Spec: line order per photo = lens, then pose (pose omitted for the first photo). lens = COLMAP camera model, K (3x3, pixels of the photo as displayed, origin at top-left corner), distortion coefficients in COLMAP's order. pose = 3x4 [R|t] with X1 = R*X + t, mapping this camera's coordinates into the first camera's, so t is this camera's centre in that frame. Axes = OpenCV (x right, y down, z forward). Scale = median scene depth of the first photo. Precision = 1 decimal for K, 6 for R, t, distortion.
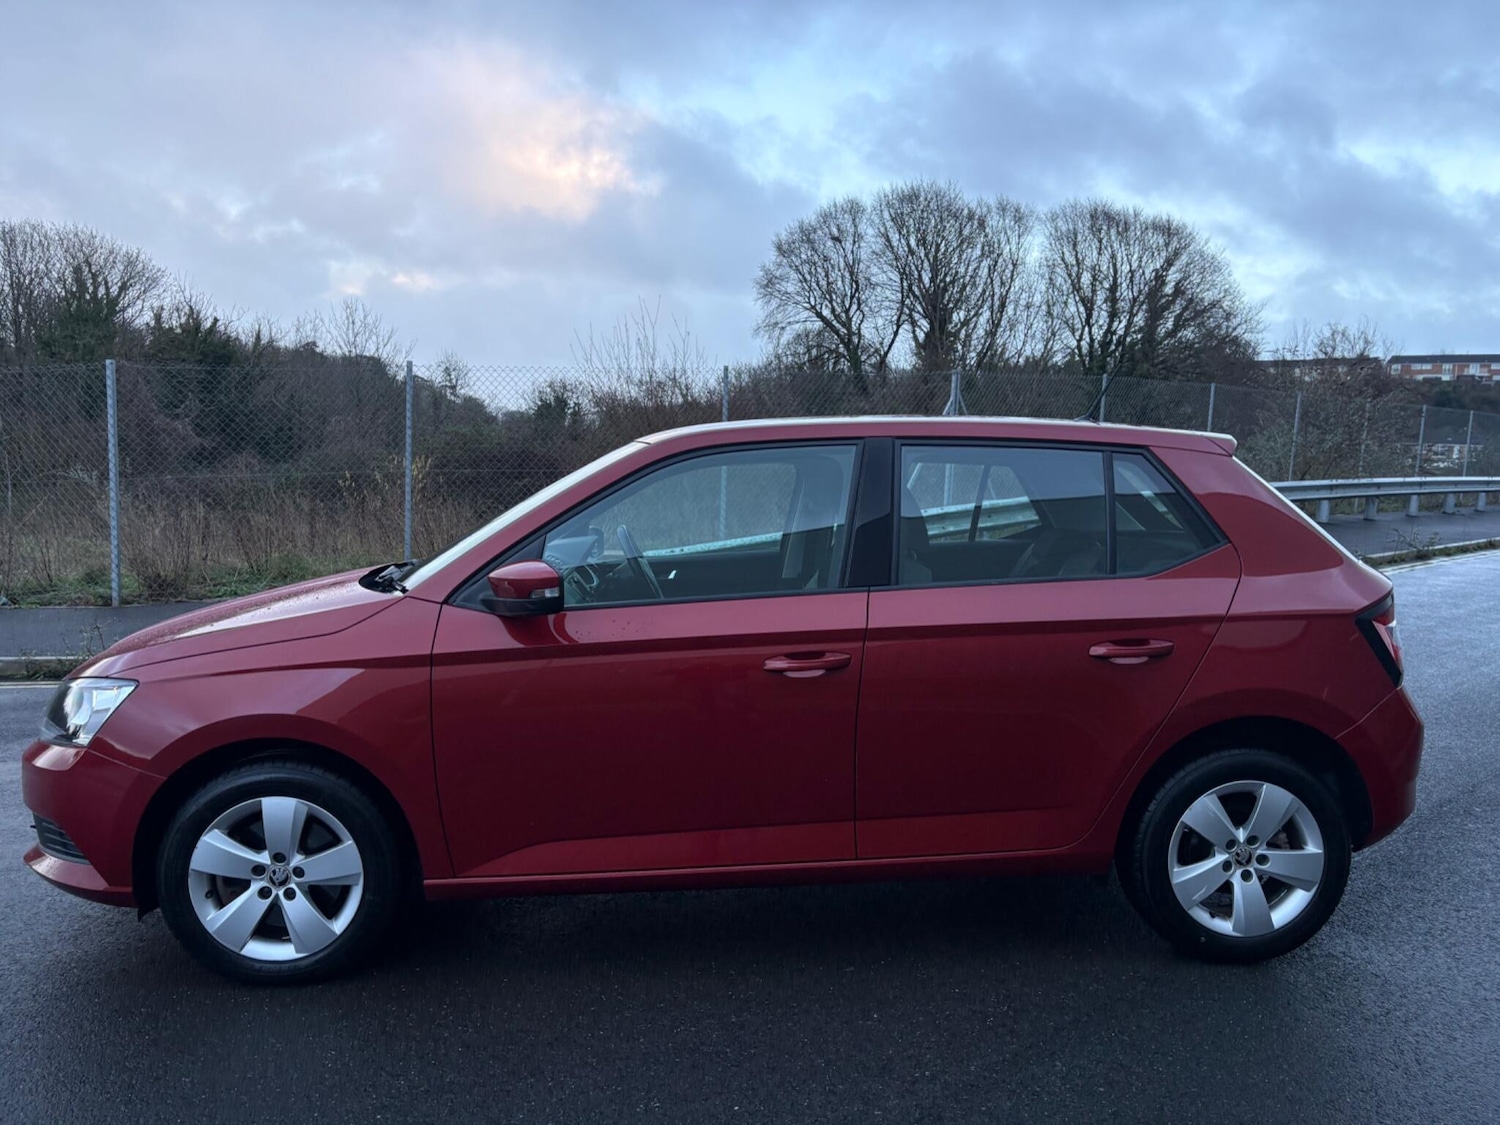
lens RADIAL K [[1122.2, 0, 752.3], [0, 1122.2, 576.2], [0, 0, 1]] dist [0.023476, -0.008550]
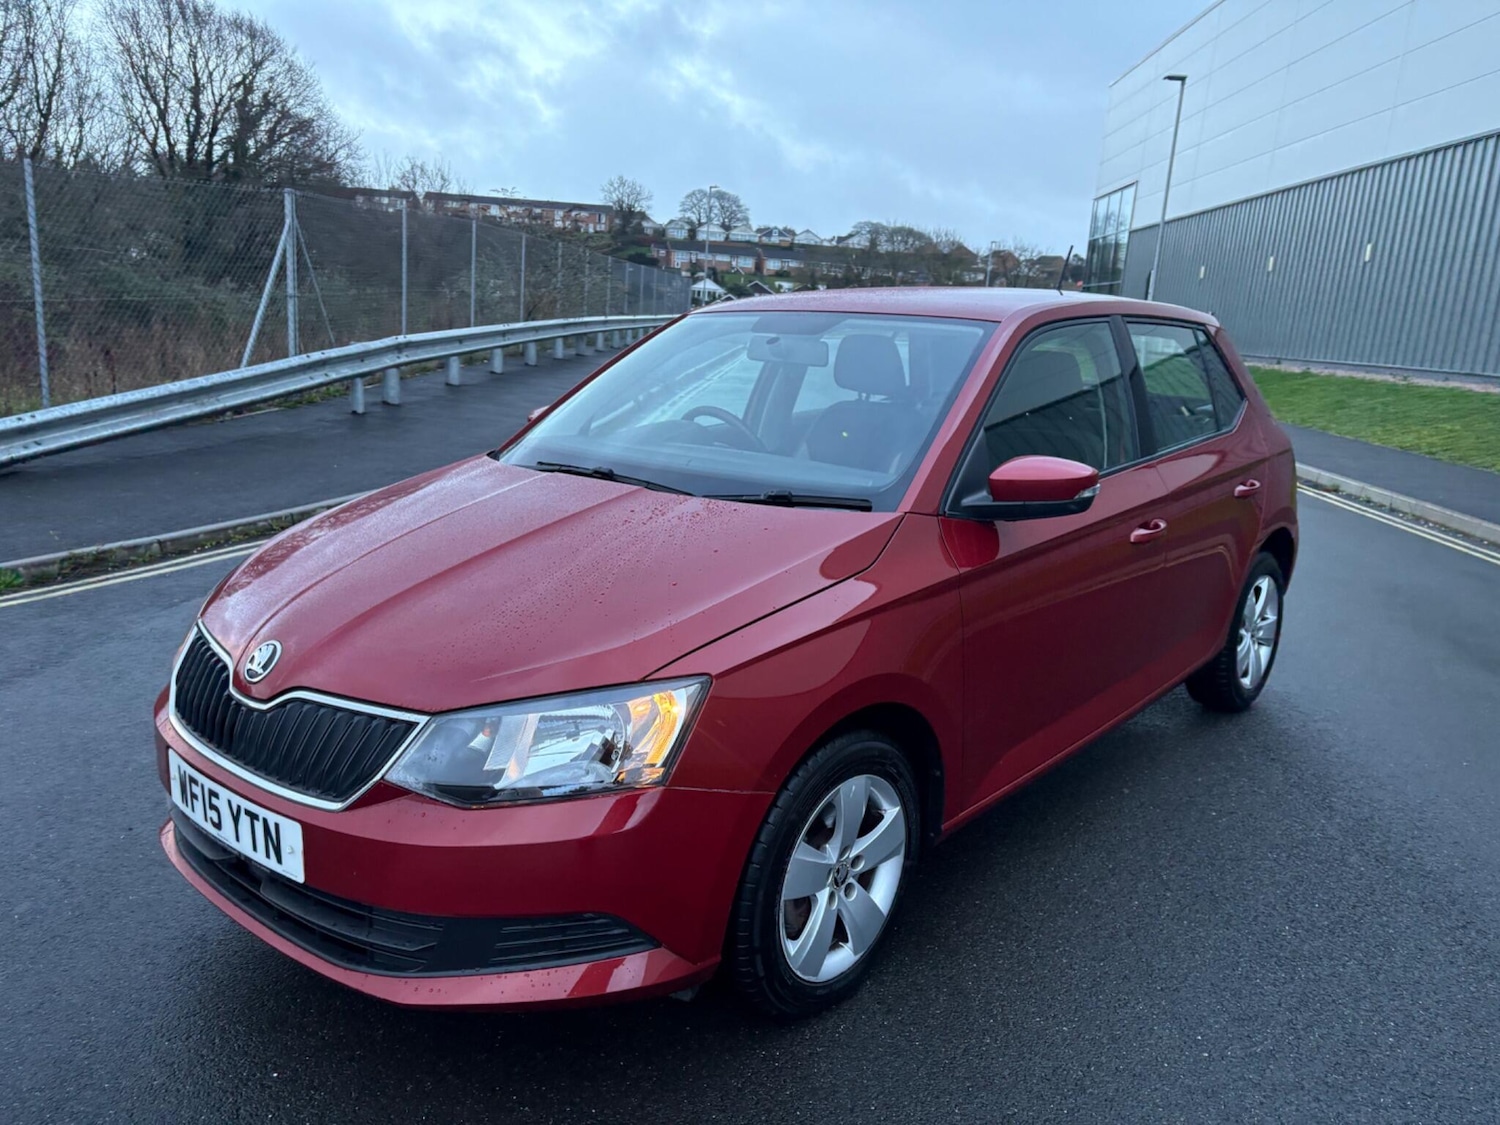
lens RADIAL K [[1118.6, 0, 755.5], [0, 1118.6, 579.3], [0, 0, 1]] dist [0.043689, -0.043491]
pose [[0.707305, -0.153656, 0.690006, -0.236784], [0.048047, 0.984283, 0.169936, -0.019192], [-0.705273, -0.087044, 0.703571, 0.119807]]
